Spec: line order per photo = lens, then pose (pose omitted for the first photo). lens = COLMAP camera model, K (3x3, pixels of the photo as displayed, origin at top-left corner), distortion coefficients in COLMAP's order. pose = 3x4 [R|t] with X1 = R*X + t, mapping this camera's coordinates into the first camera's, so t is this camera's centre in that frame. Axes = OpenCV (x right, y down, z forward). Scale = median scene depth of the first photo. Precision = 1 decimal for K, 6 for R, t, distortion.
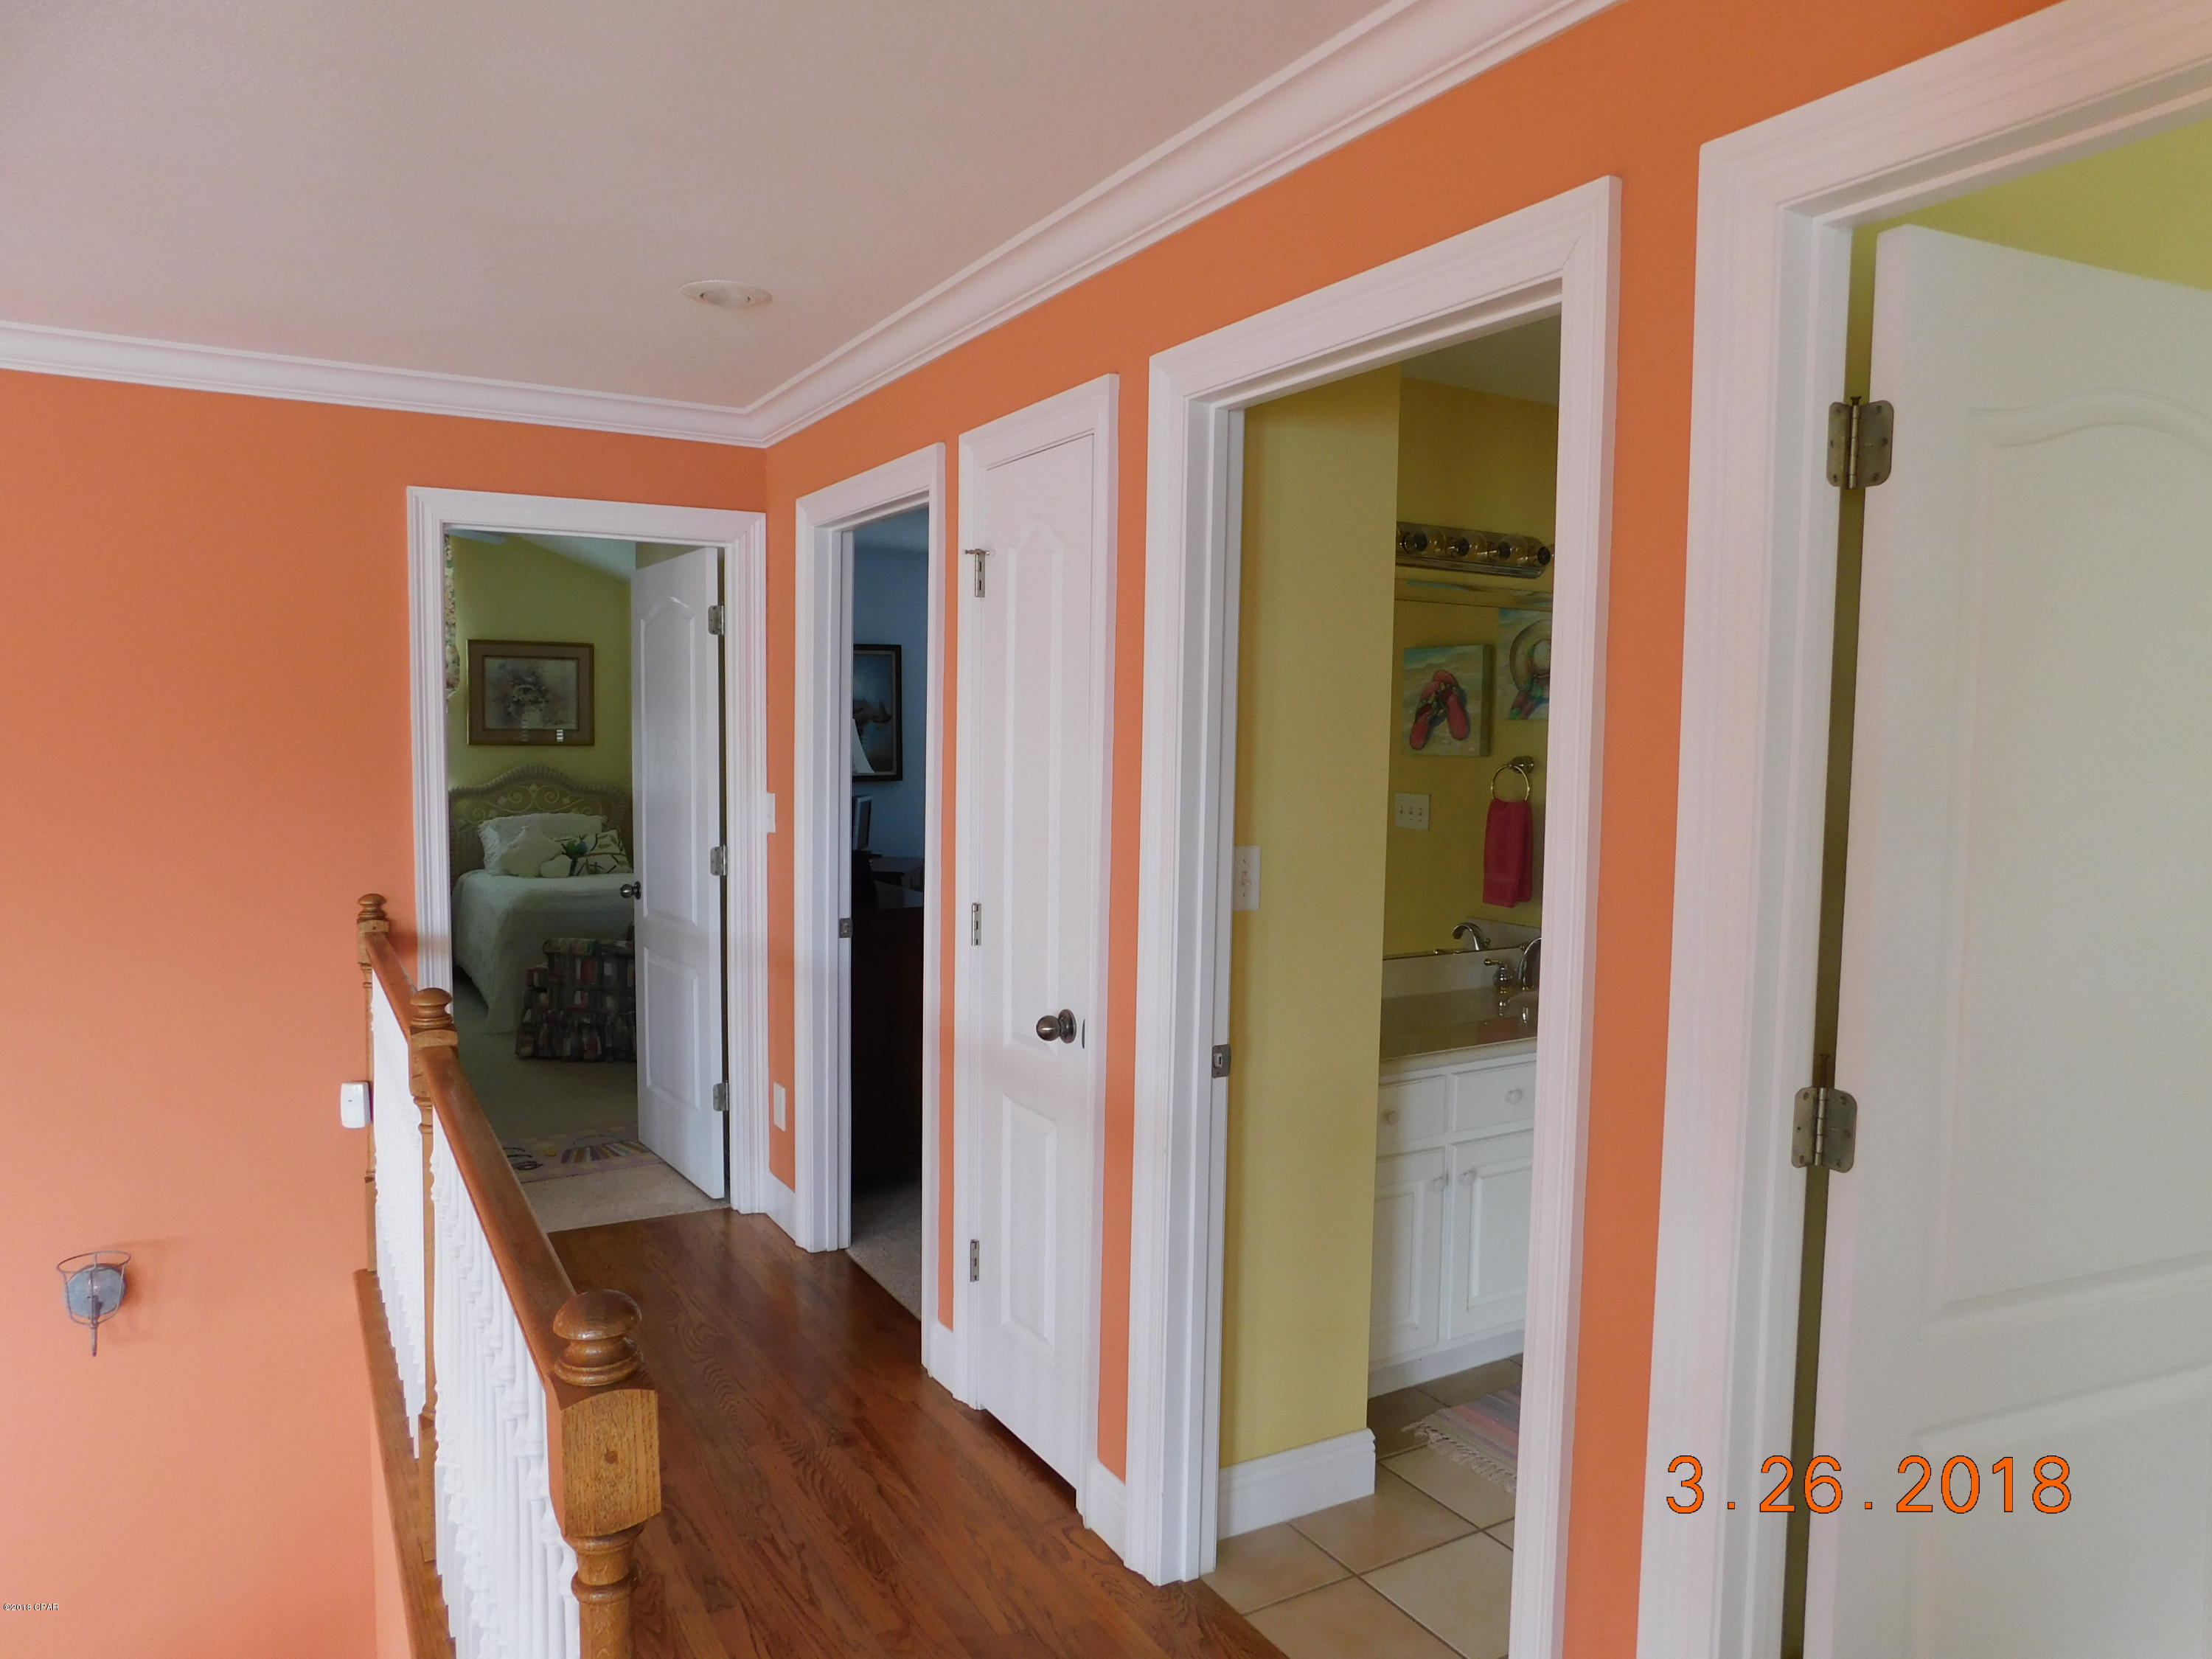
lens RADIAL K [[1467.5, 0, 1105.1], [0, 1467.5, 822.4], [0, 0, 1]] dist [-0.074167, 0.057435]
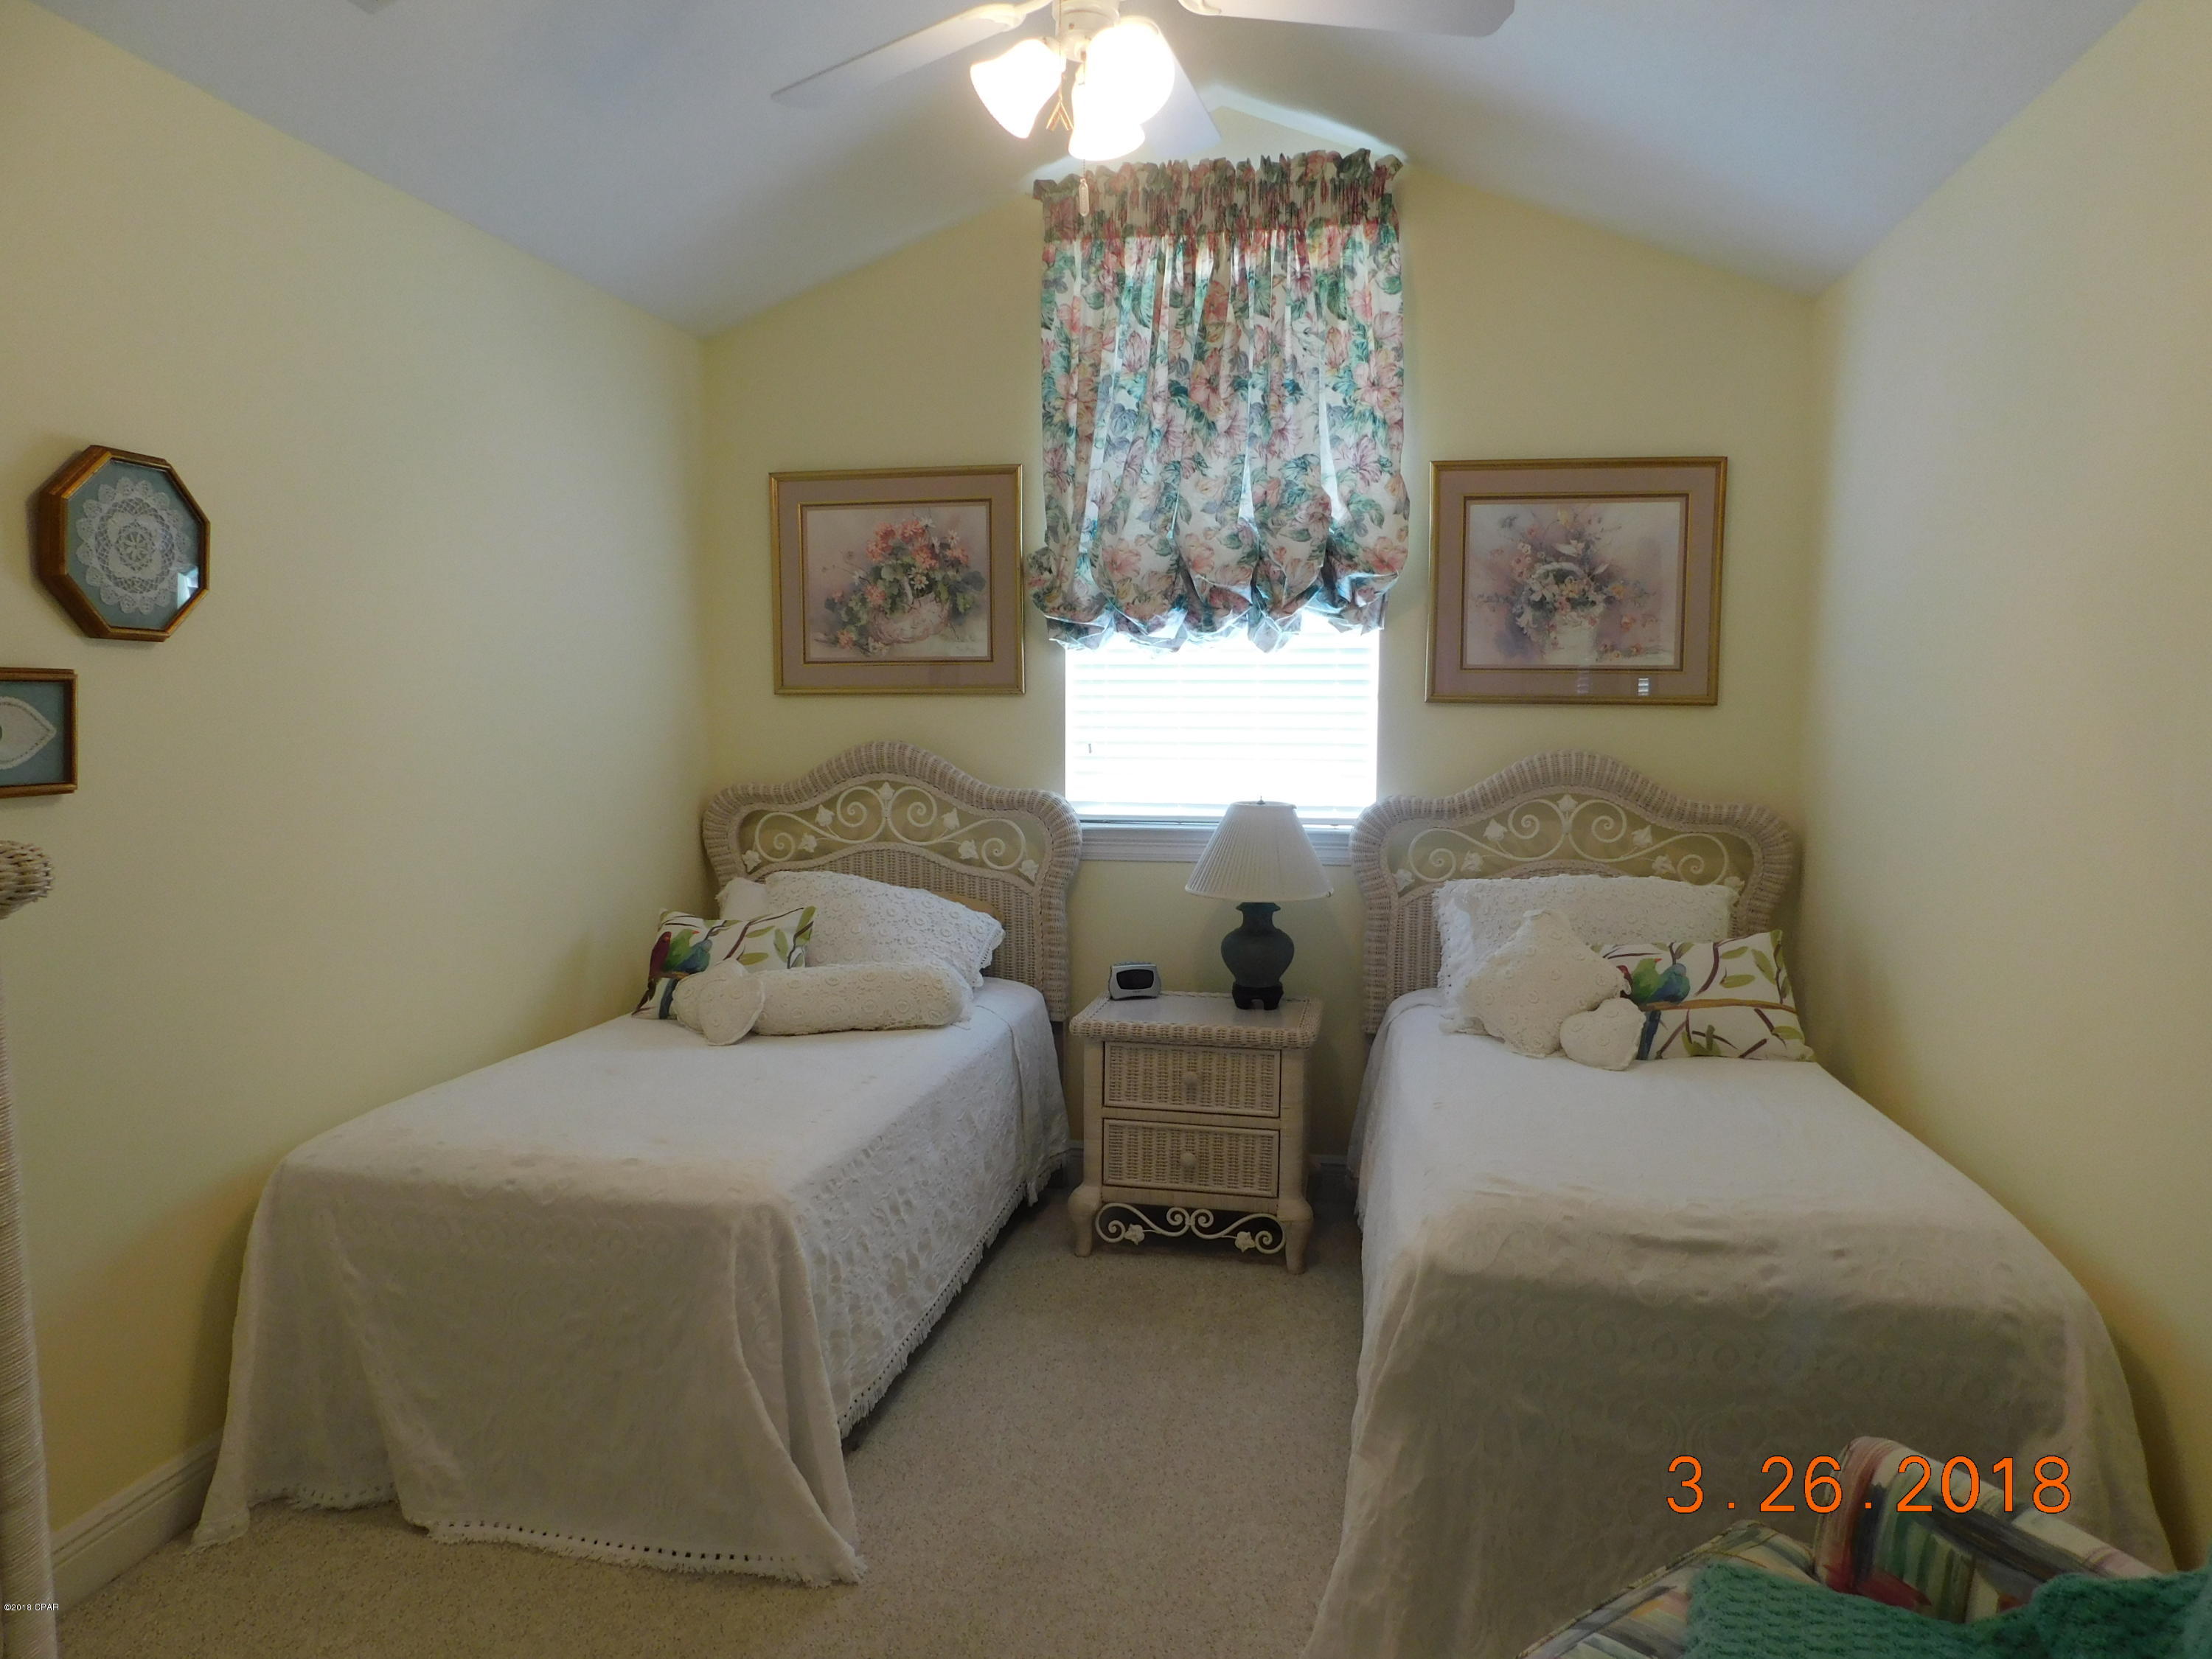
lens RADIAL K [[1467.5, 0, 1108.9], [0, 1467.5, 816.8], [0, 0, 1]] dist [-0.074167, 0.057435]
pose [[0.754848, 0.055646, -0.653535, -0.217980], [-0.036834, 0.998419, 0.042467, -0.033809], [0.654864, -0.007983, 0.755704, 0.595899]]
